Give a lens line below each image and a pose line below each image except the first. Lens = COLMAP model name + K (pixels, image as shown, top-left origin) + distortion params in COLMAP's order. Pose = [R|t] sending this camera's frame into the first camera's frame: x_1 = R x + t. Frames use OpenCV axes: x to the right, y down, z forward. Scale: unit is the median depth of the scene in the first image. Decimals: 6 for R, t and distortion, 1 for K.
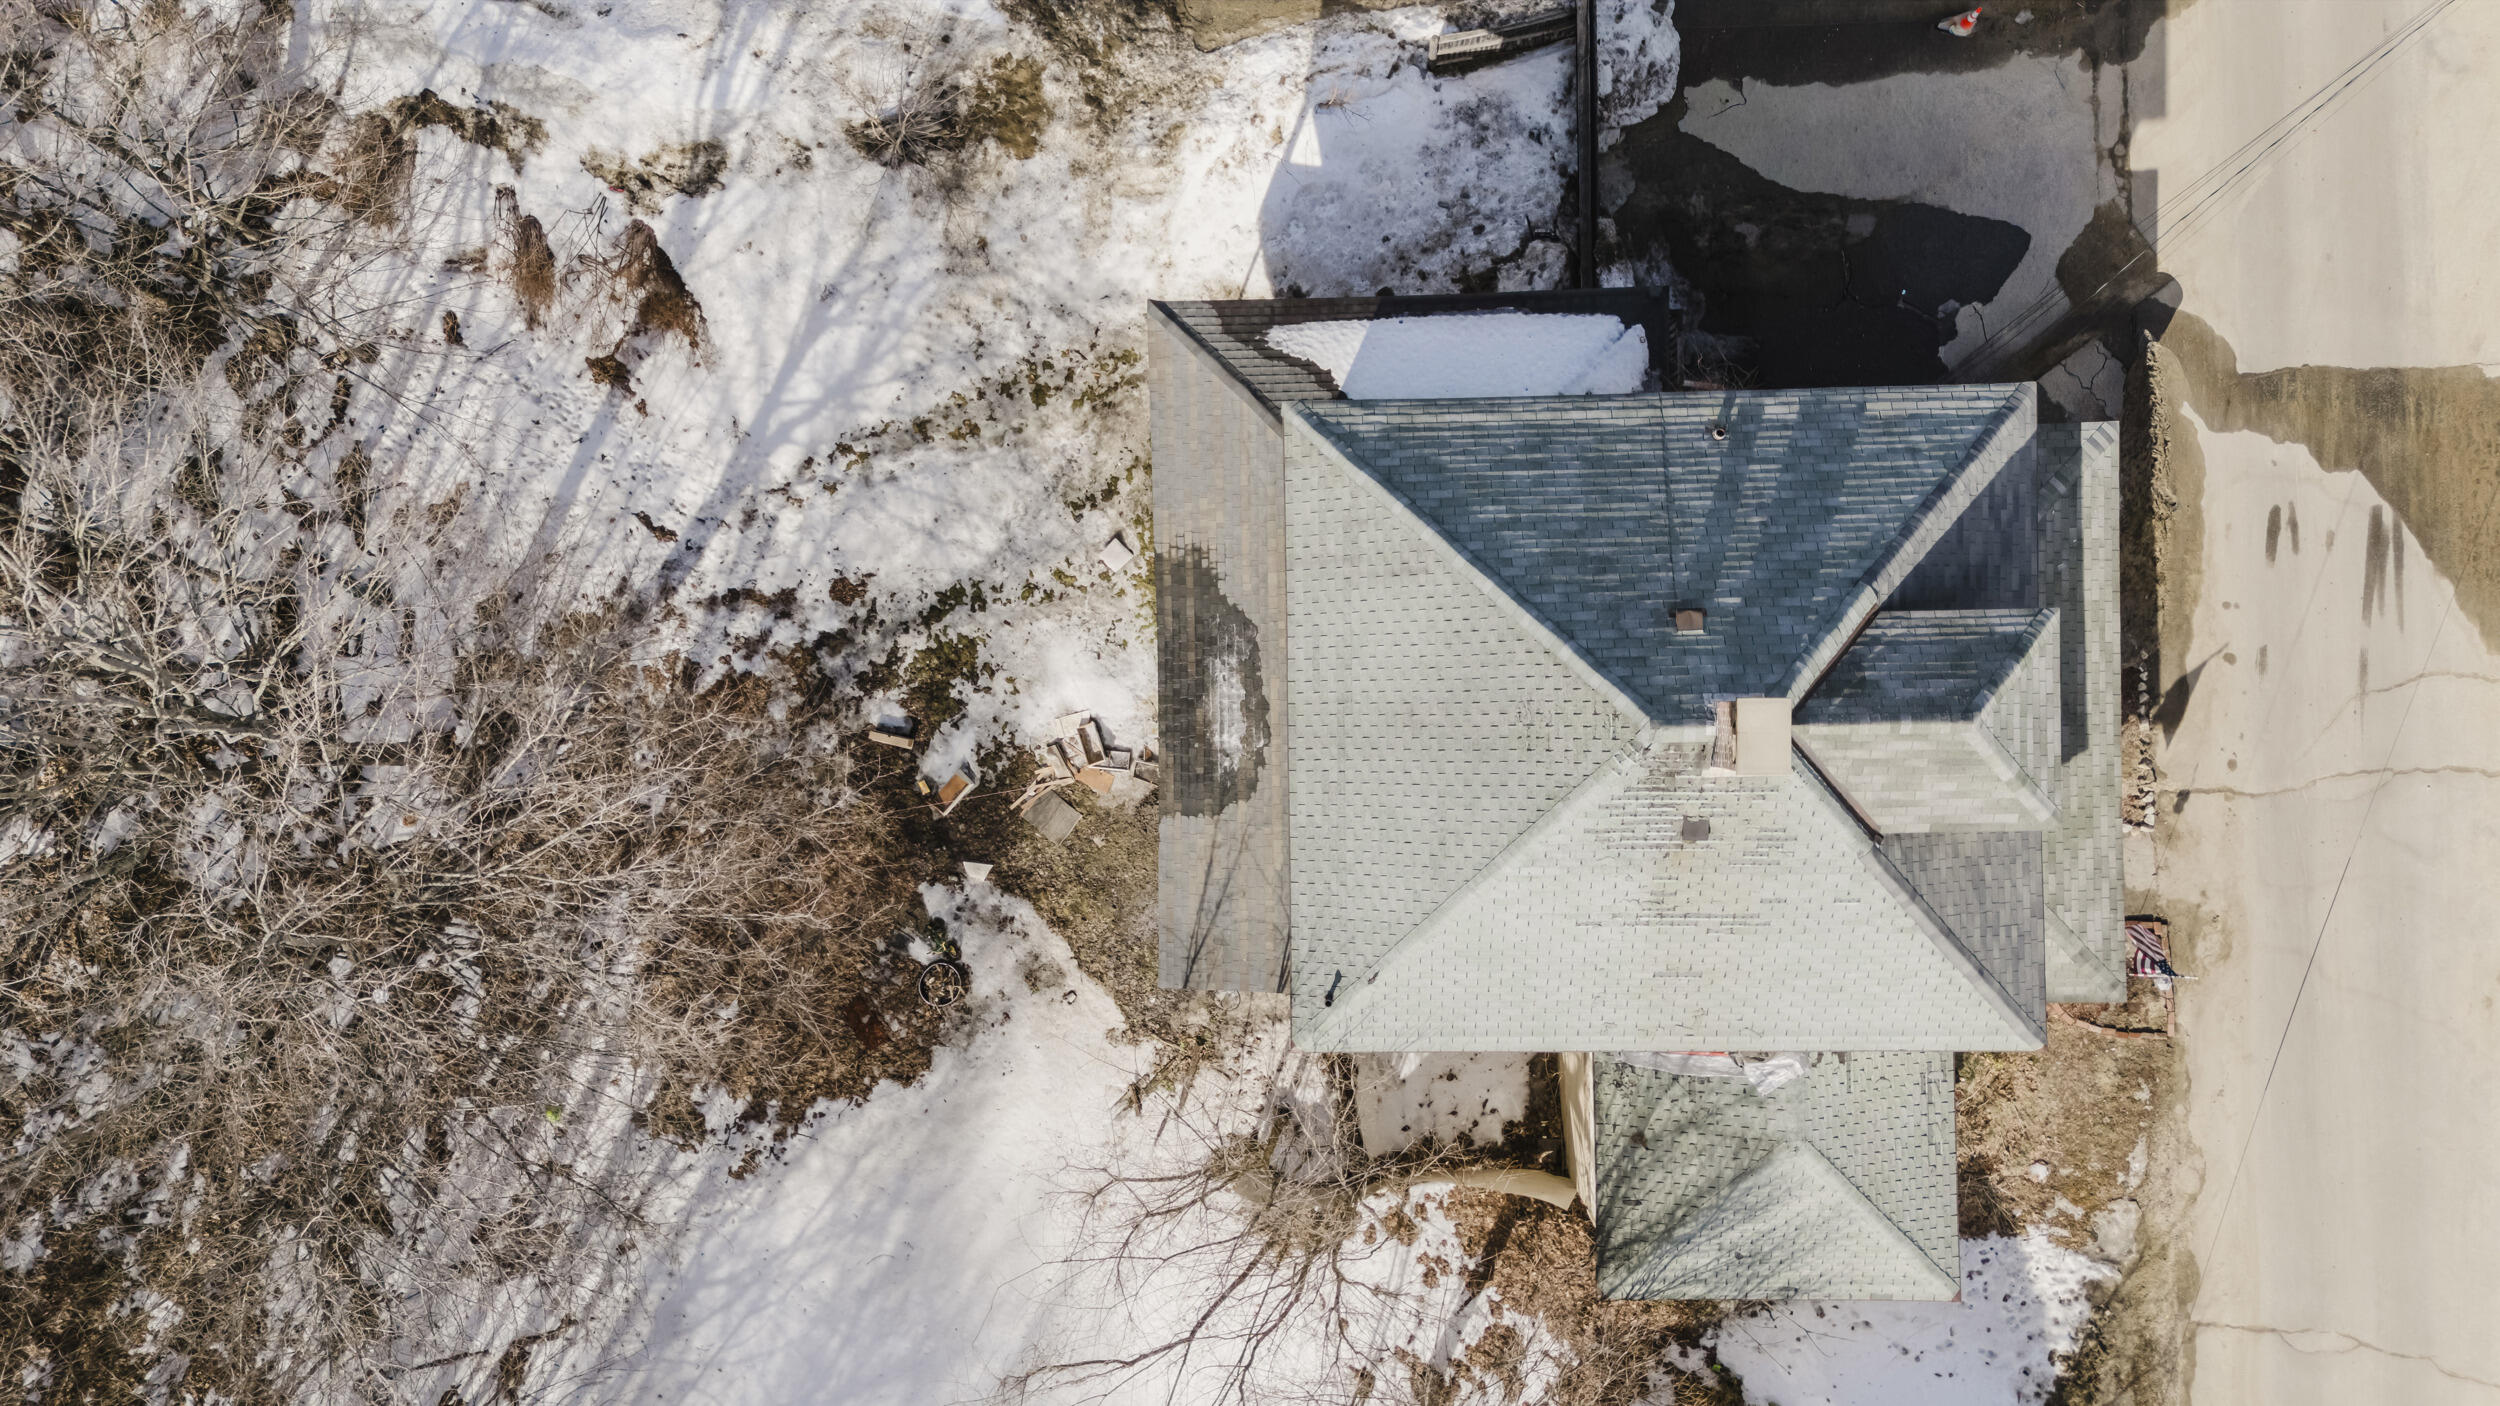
lens RADIAL K [[1792.9, 0, 1250.0], [0, 1792.9, 703.0], [0, 0, 1]] dist [0.054183, 0.000441]
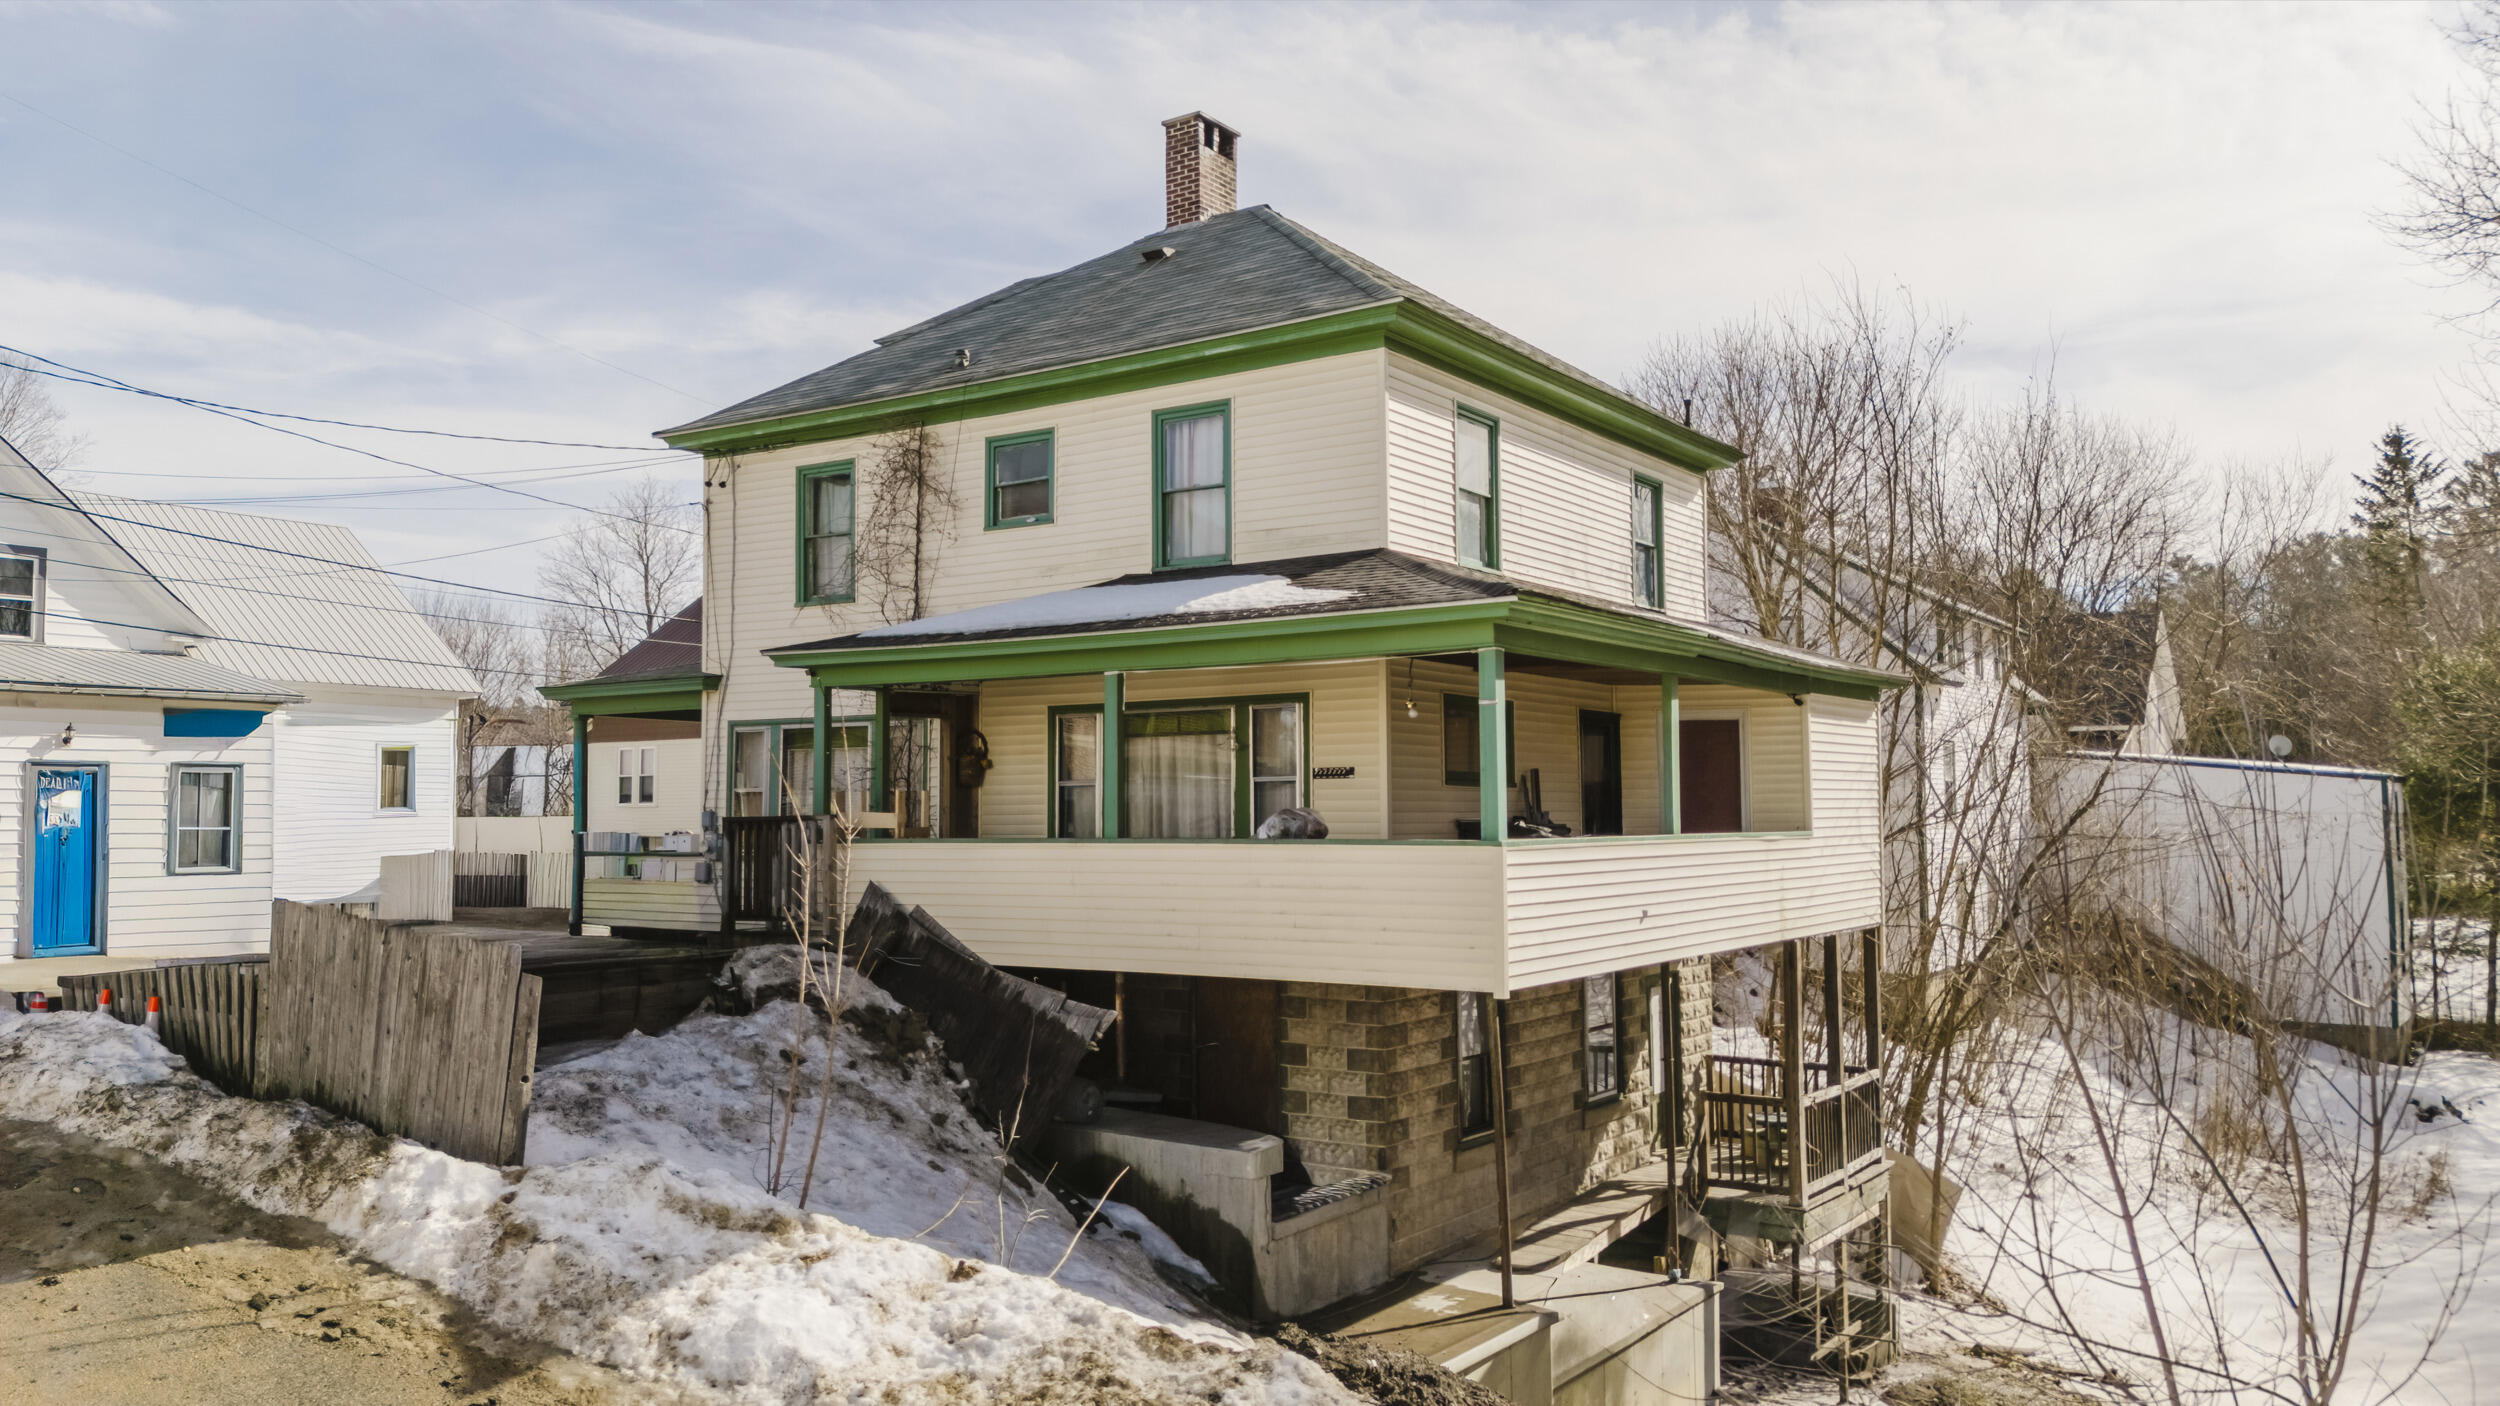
lens RADIAL K [[1838.2, 0, 1250.0], [0, 1838.2, 703.0], [0, 0, 1]] dist [0.030104, 0.000100]
pose [[-0.821412, 0.072850, 0.565664, -0.207331], [0.569326, 0.045739, 0.820839, -0.510214], [0.033925, 0.996294, -0.079046, 0.833572]]
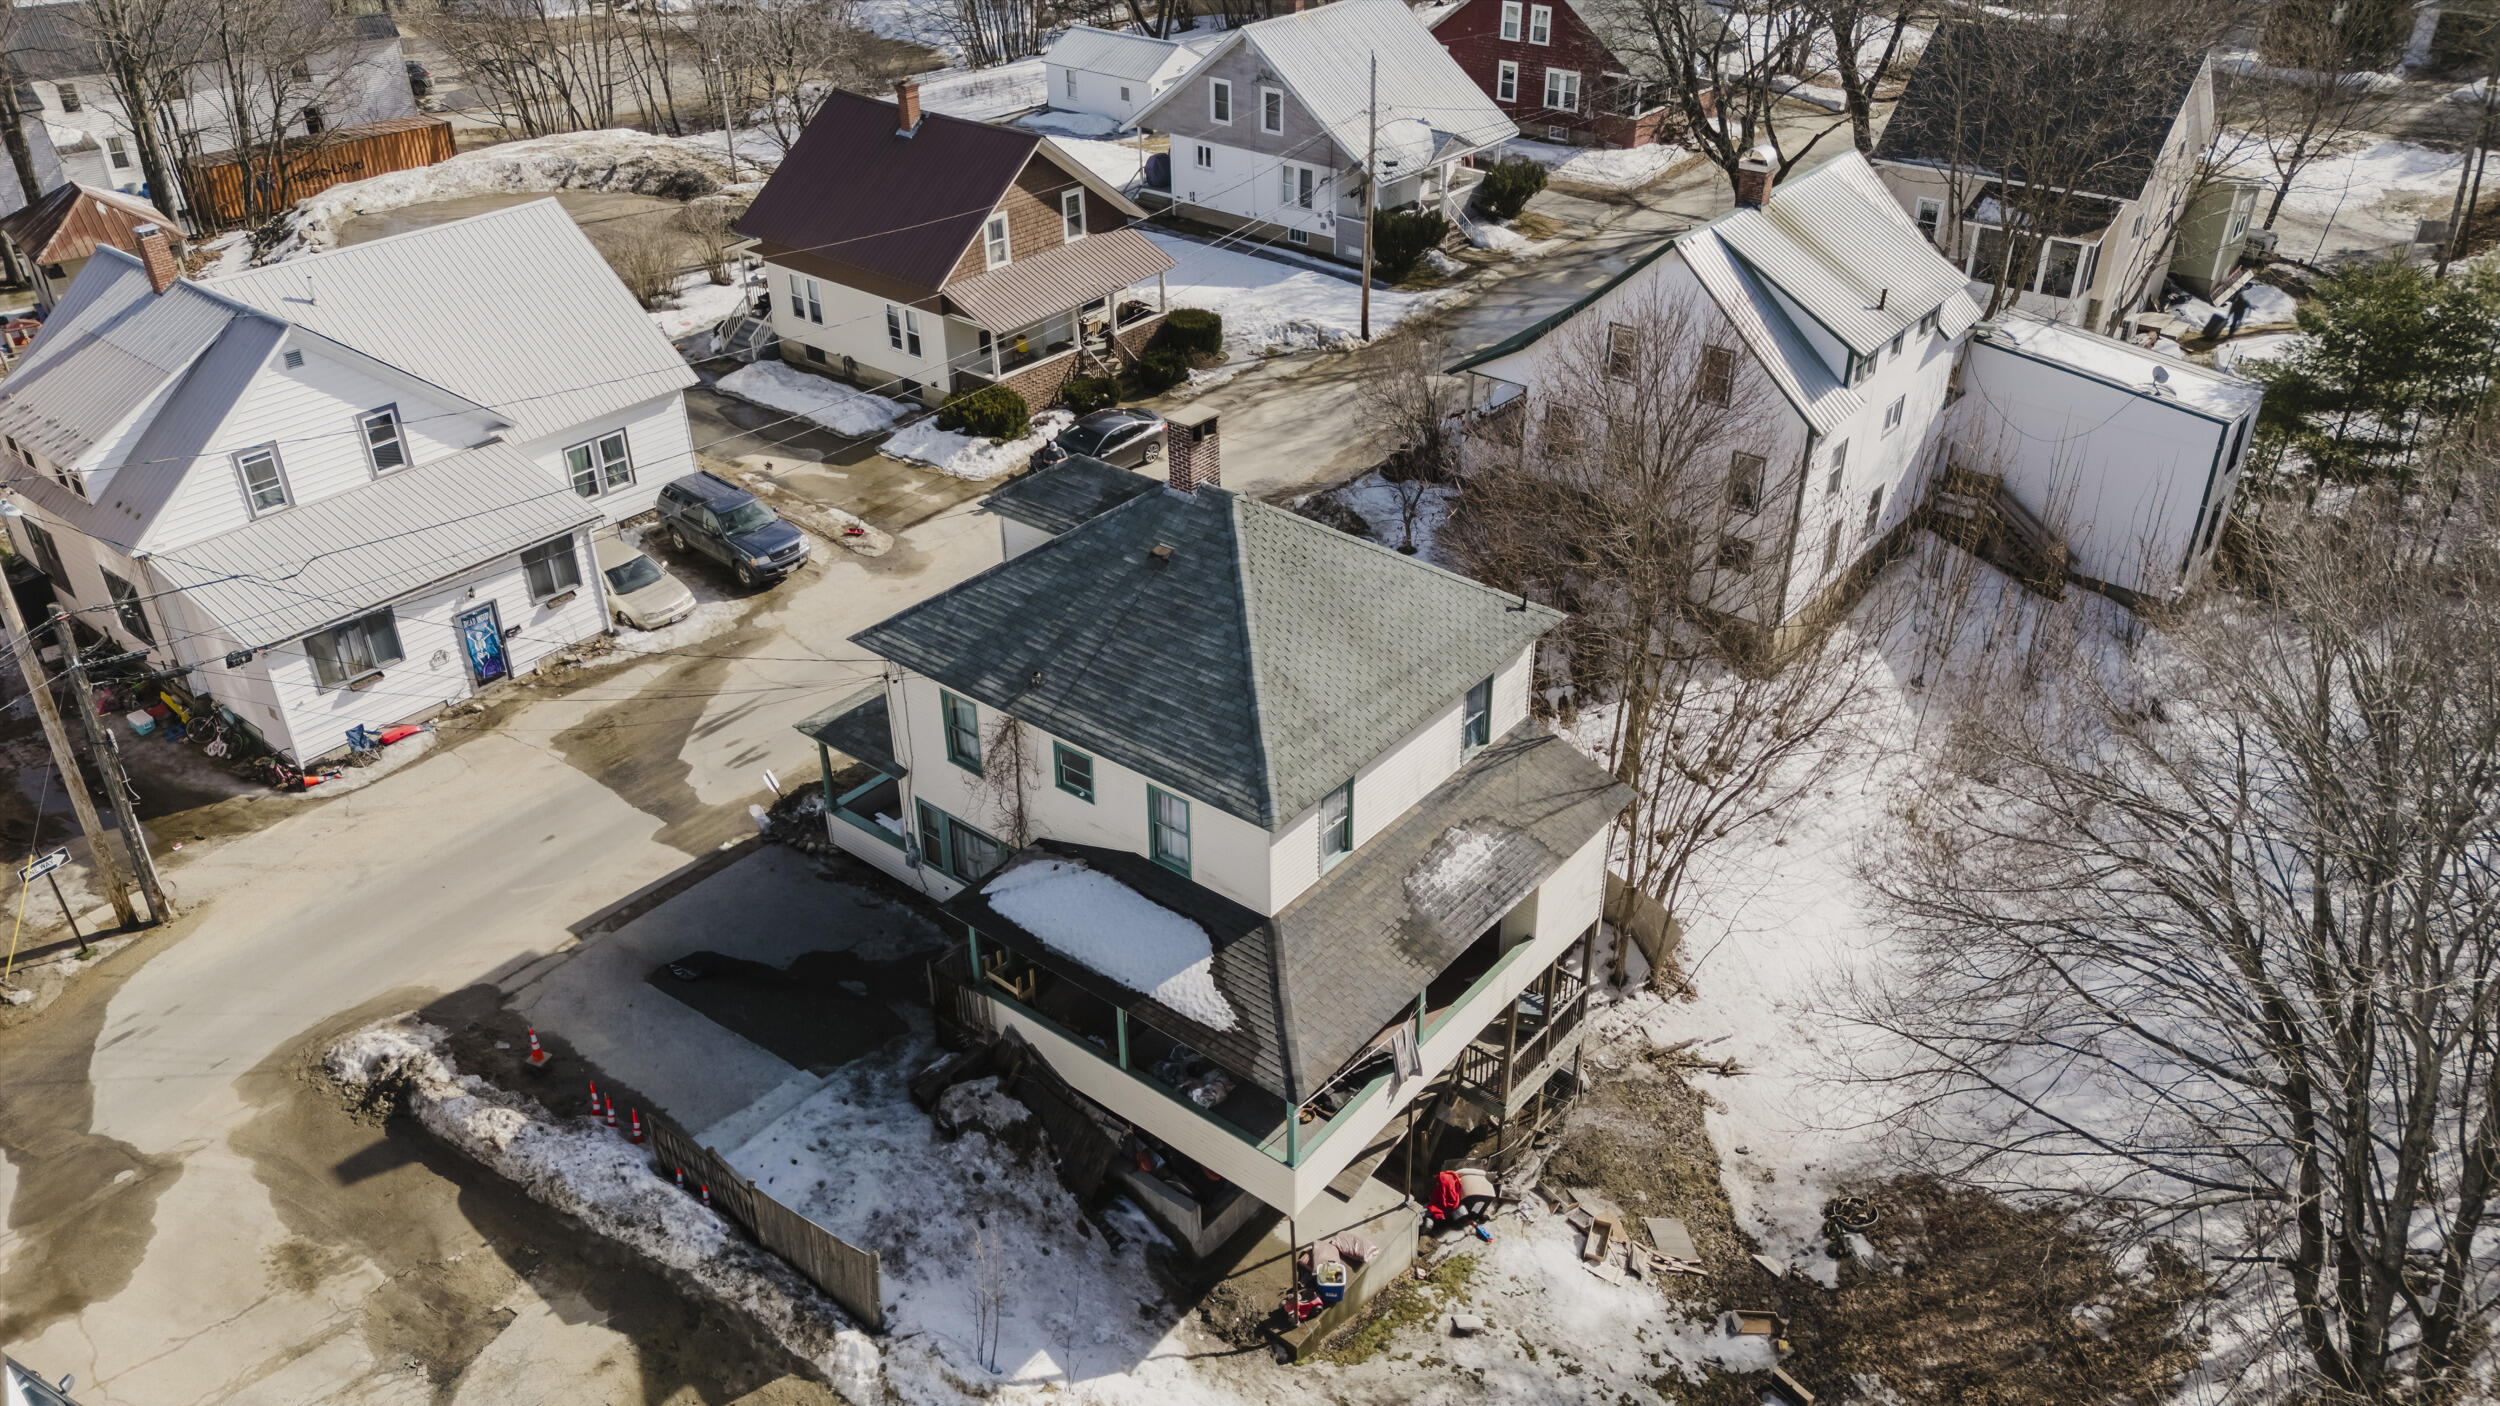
lens RADIAL K [[1838.2, 0, 1250.0], [0, 1838.2, 703.0], [0, 0, 1]] dist [0.030104, 0.000100]
pose [[-0.770998, -0.298115, 0.562751, -0.419982], [0.635865, -0.409181, 0.654406, -0.633919], [0.035179, 0.862380, 0.505039, 0.236181]]
